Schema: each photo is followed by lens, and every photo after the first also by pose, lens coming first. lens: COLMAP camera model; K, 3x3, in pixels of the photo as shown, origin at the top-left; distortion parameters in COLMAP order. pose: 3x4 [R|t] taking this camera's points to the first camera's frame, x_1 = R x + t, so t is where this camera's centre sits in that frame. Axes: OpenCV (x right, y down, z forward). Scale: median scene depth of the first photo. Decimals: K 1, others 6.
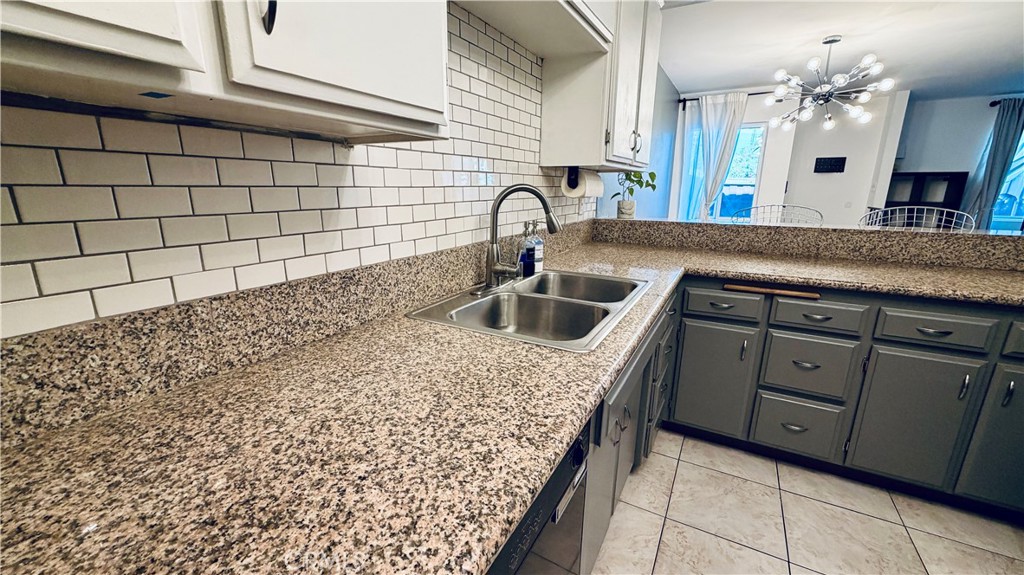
lens RADIAL K [[412.5, 0, 510.6], [0, 412.5, 286.9], [0, 0, 1]] dist [0.003632, 0.000368]
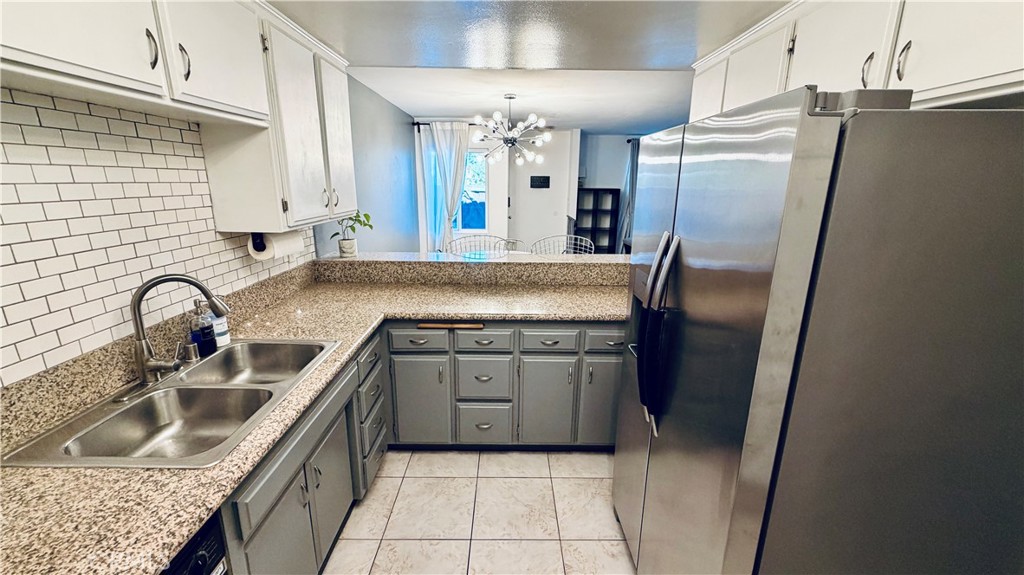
lens RADIAL K [[412.5, 0, 510.7], [0, 412.5, 287.8], [0, 0, 1]] dist [0.003632, 0.000368]
pose [[0.874659, -0.119044, 0.469893, 0.211387], [0.110162, 0.992827, 0.046471, -0.138761], [-0.472055, 0.011118, 0.881499, -0.175402]]
